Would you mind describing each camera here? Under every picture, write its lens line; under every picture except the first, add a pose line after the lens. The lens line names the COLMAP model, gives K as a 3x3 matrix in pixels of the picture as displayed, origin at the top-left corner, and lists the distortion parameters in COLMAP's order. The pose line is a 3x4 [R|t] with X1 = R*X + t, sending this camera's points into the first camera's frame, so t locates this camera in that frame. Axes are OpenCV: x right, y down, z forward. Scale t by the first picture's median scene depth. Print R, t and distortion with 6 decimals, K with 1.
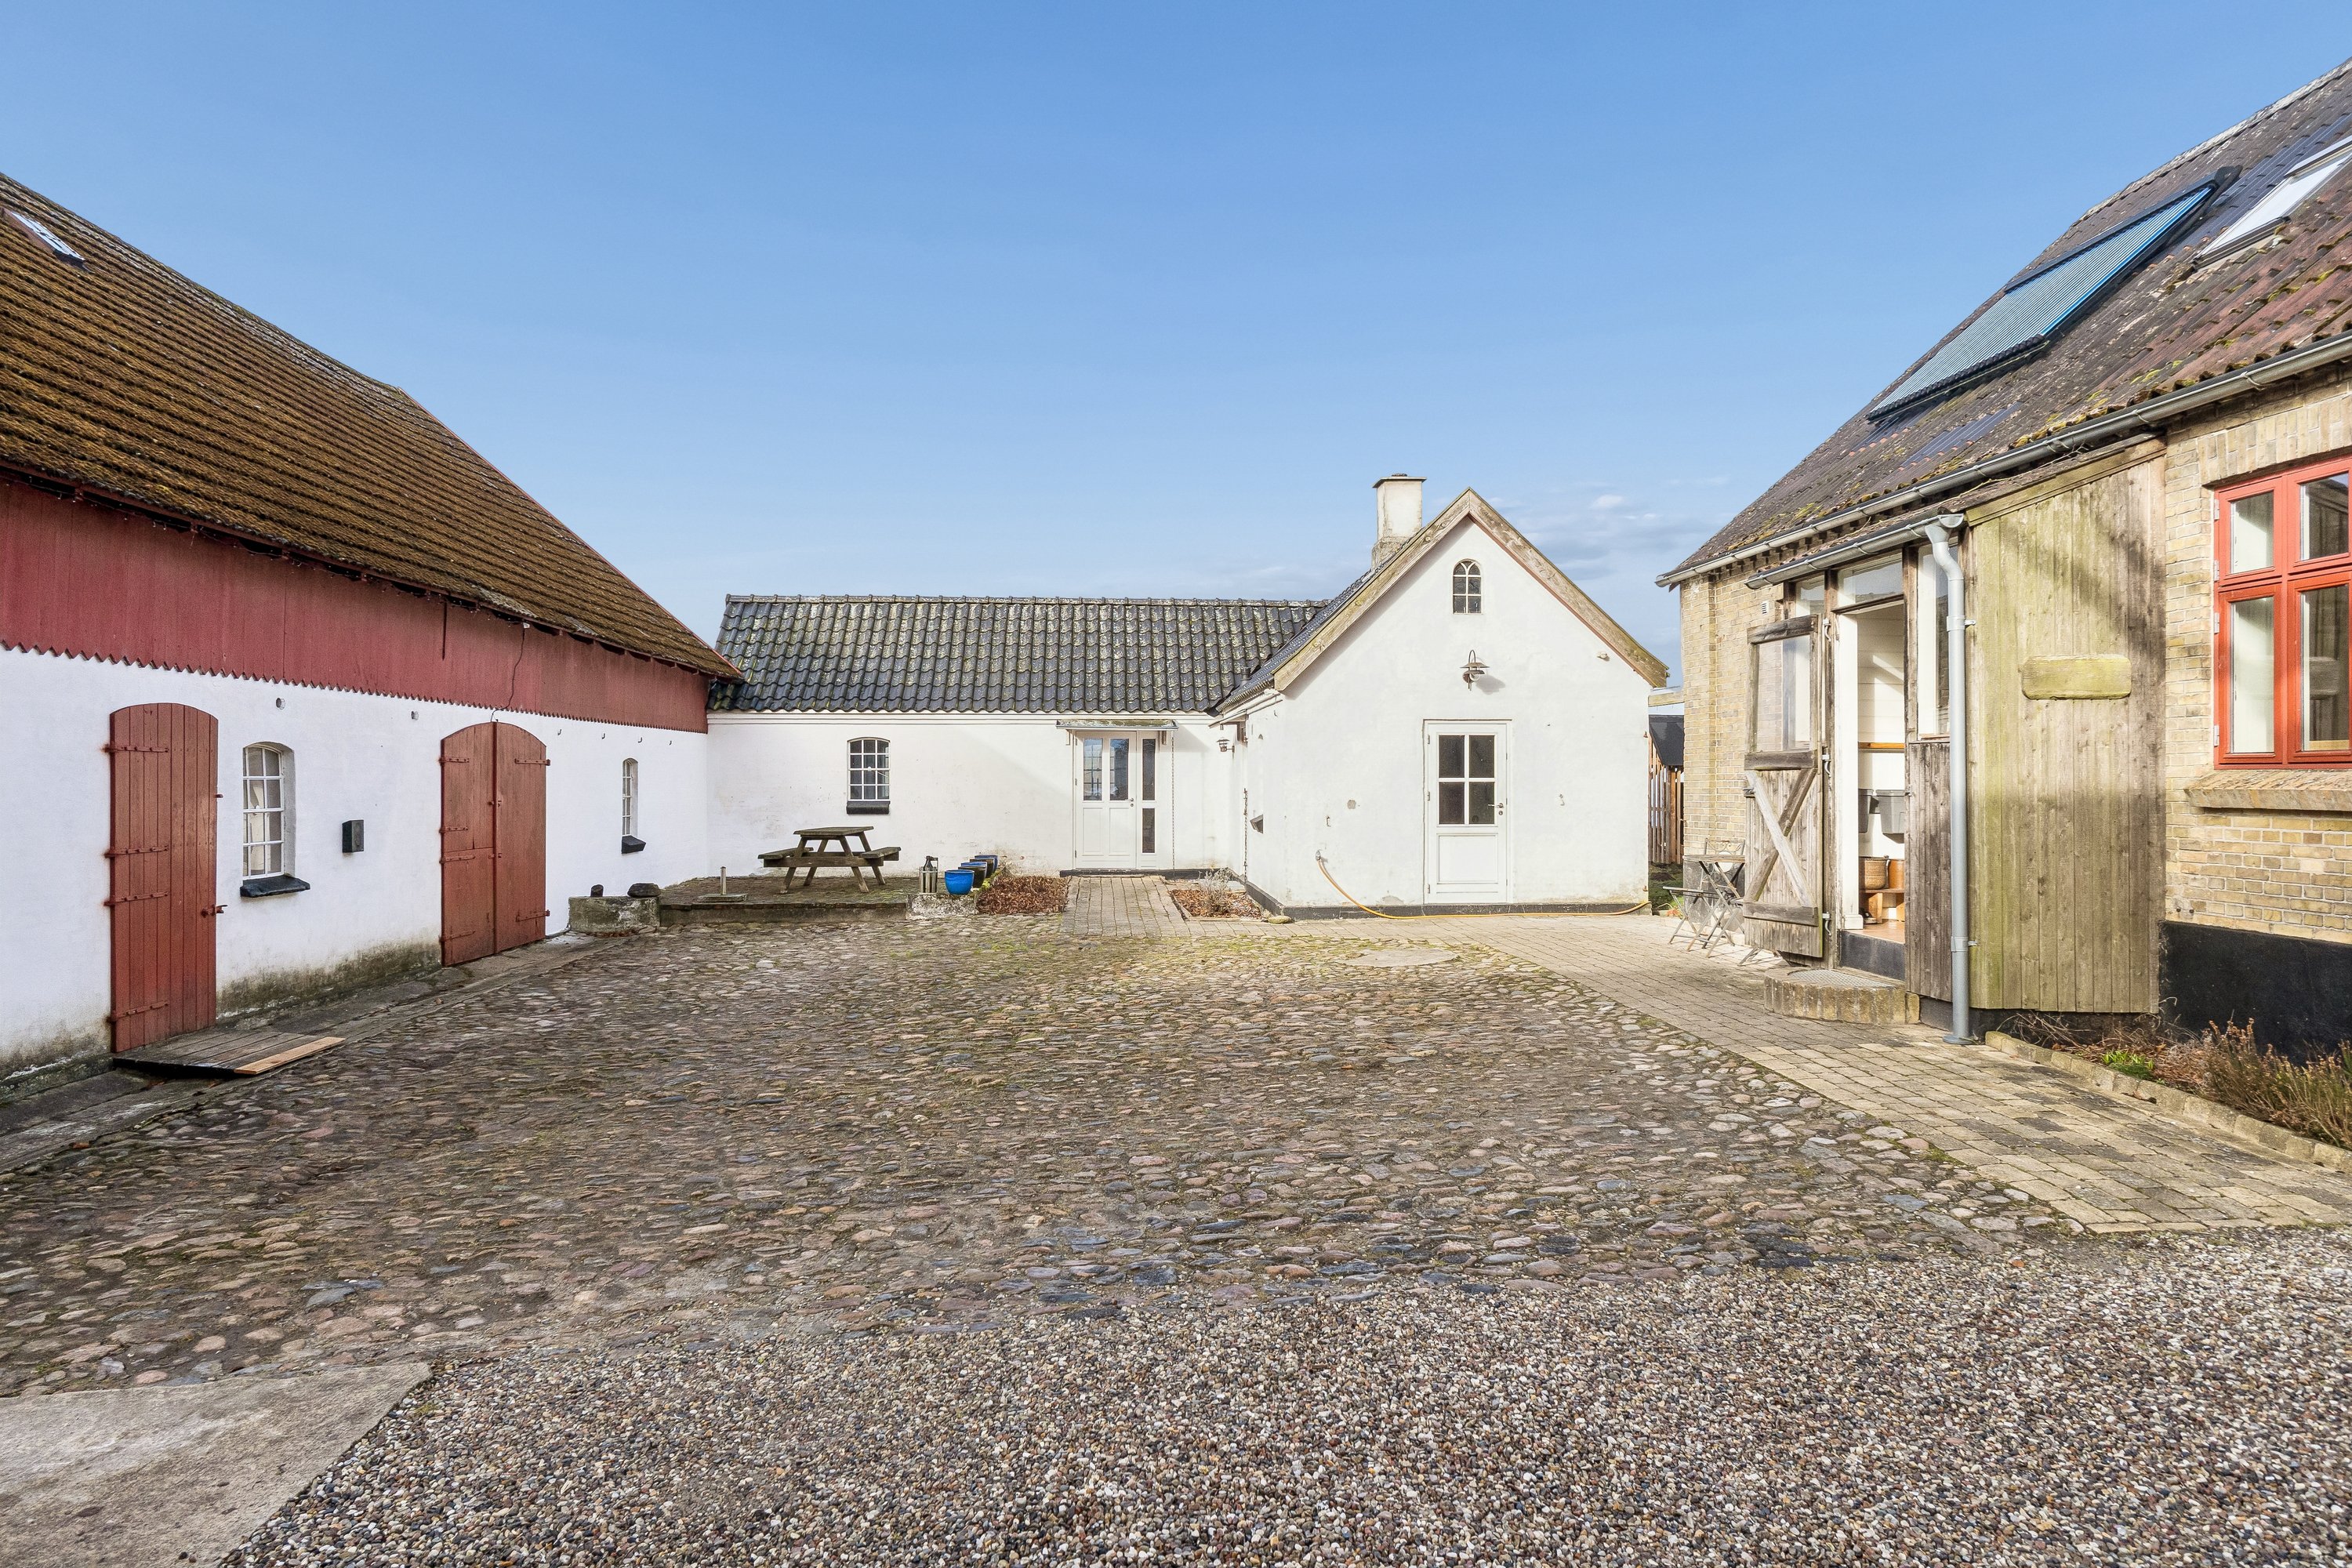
lens RADIAL K [[1452.2, 0, 1175.3], [0, 1452.2, 786.3], [0, 0, 1]] dist [-0.002024, 0.001809]
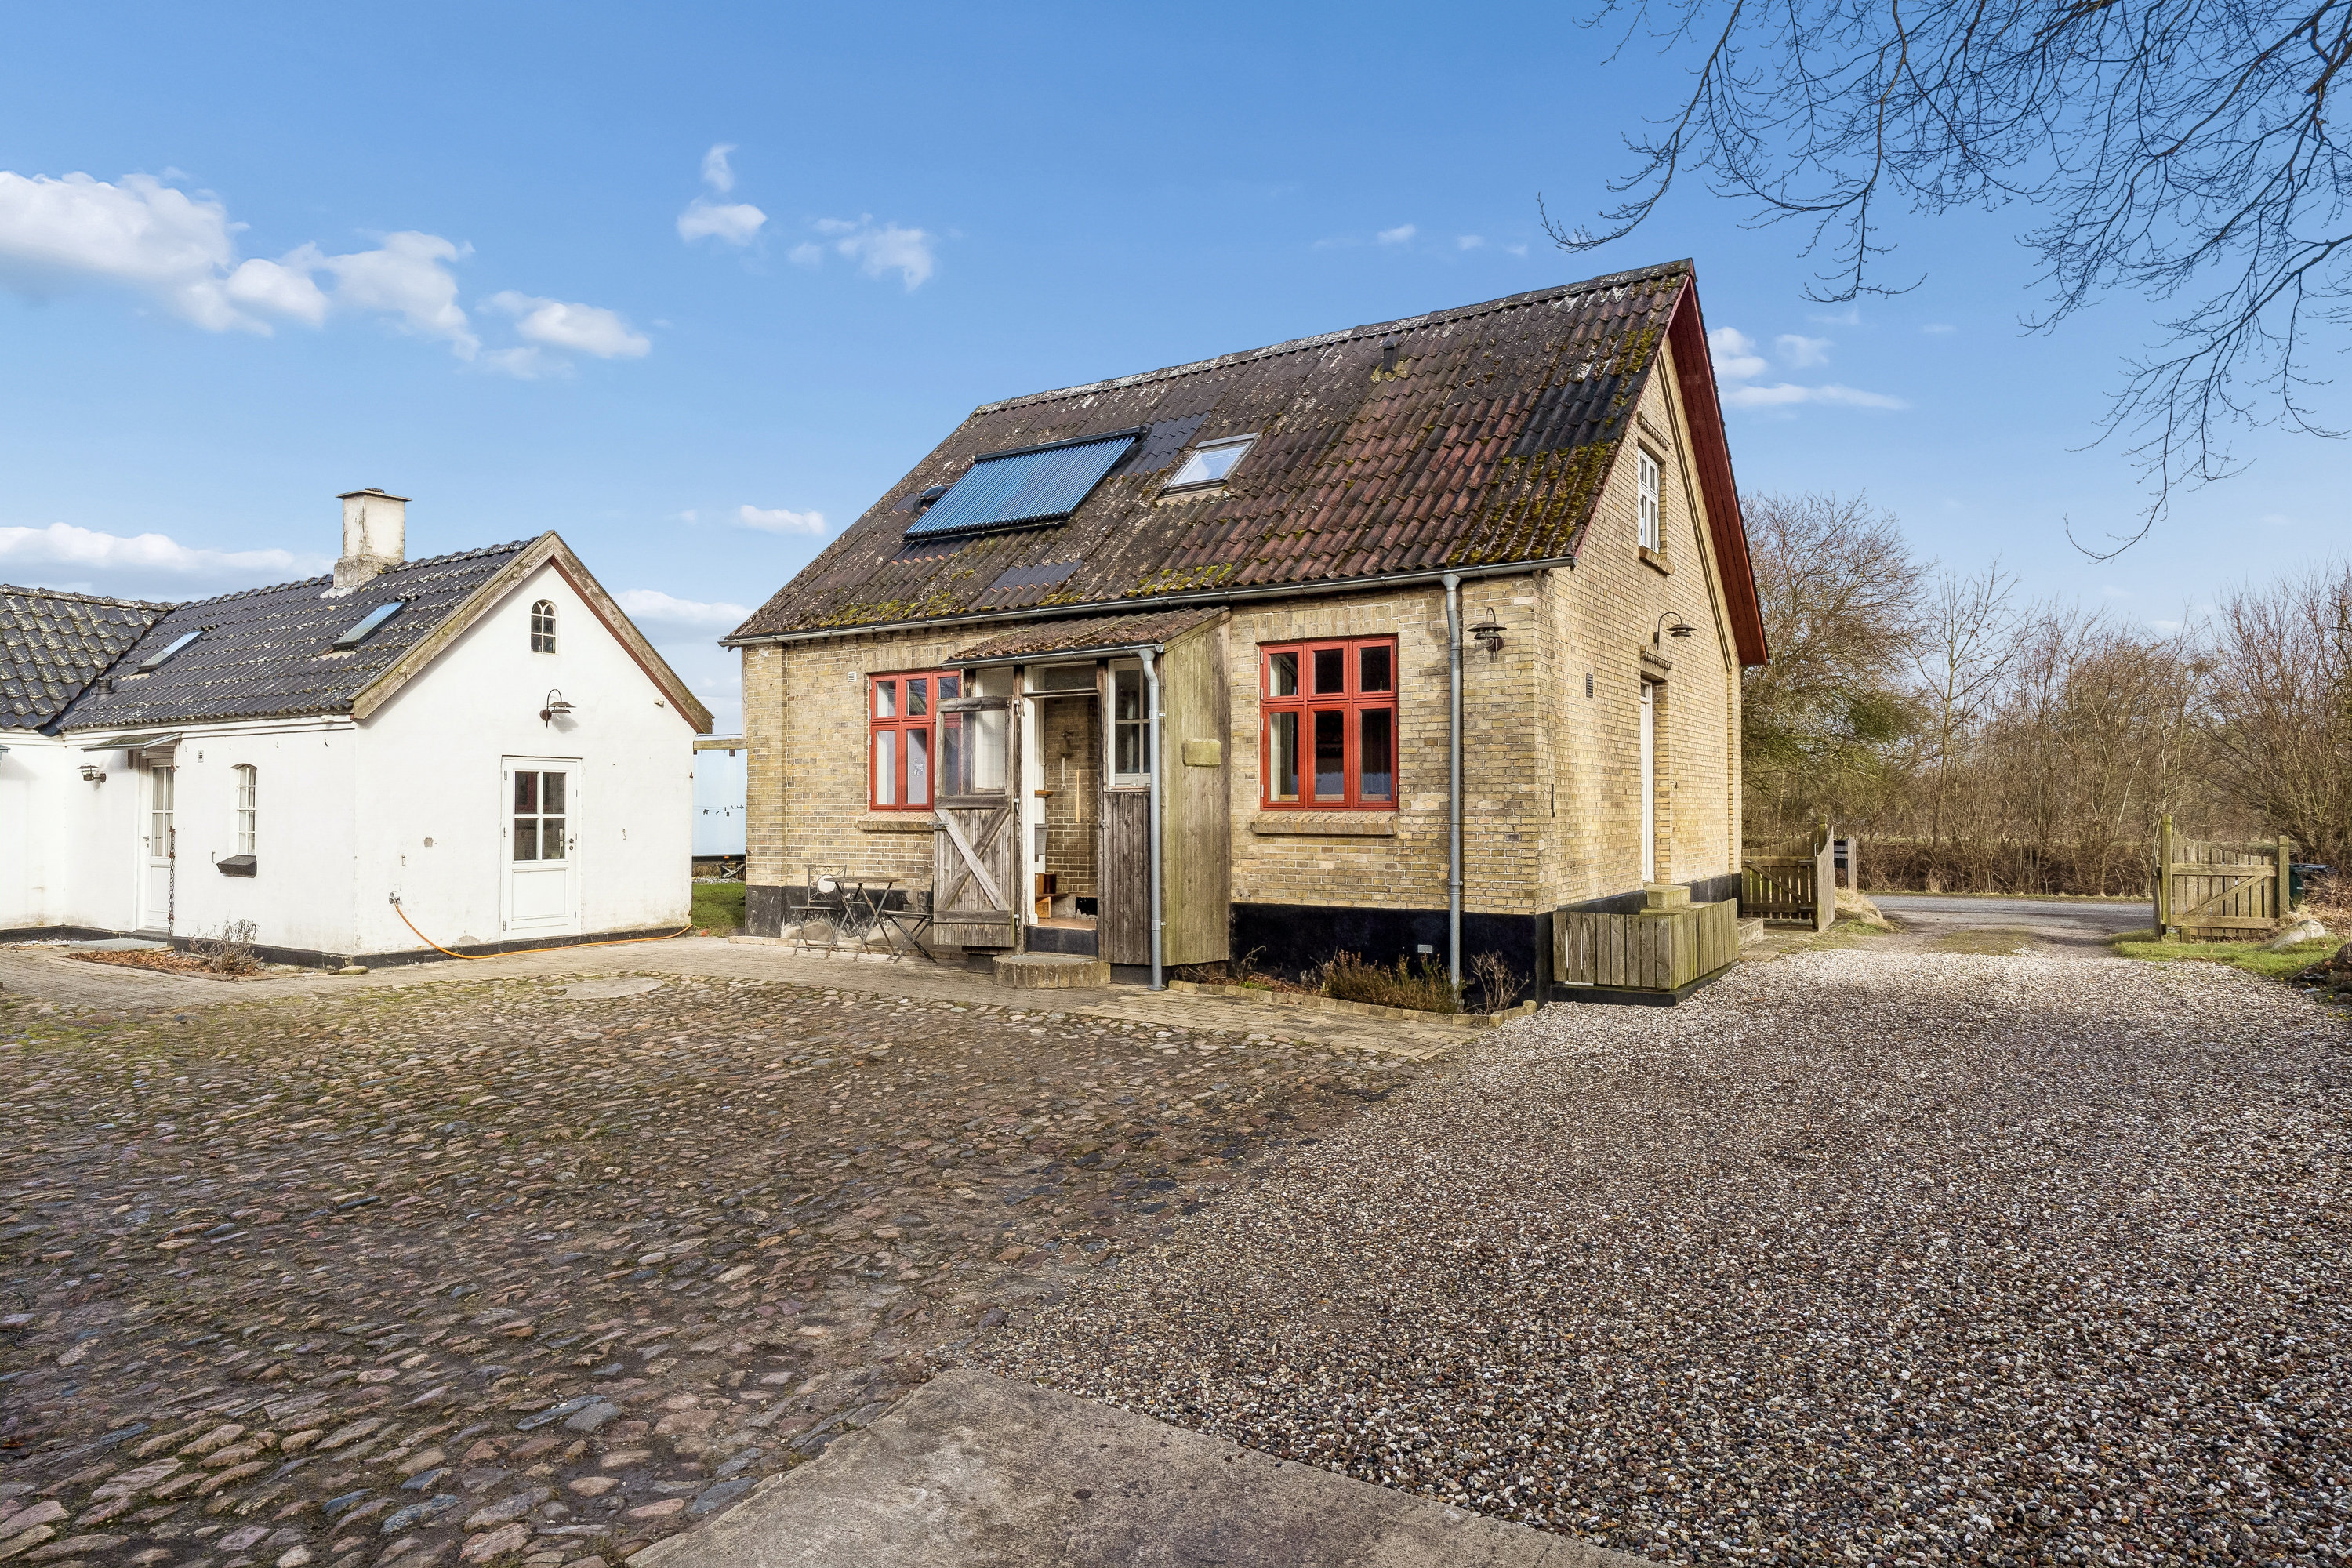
lens RADIAL K [[1402.1, 0, 1178.5], [0, 1402.1, 780.2], [0, 0, 1]] dist [-0.000354, 0.000240]
pose [[0.577547, 0.018436, 0.816149, -0.648356], [0.003030, 0.999690, -0.024726, -0.006913], [-0.816352, 0.016754, 0.577312, 0.128722]]
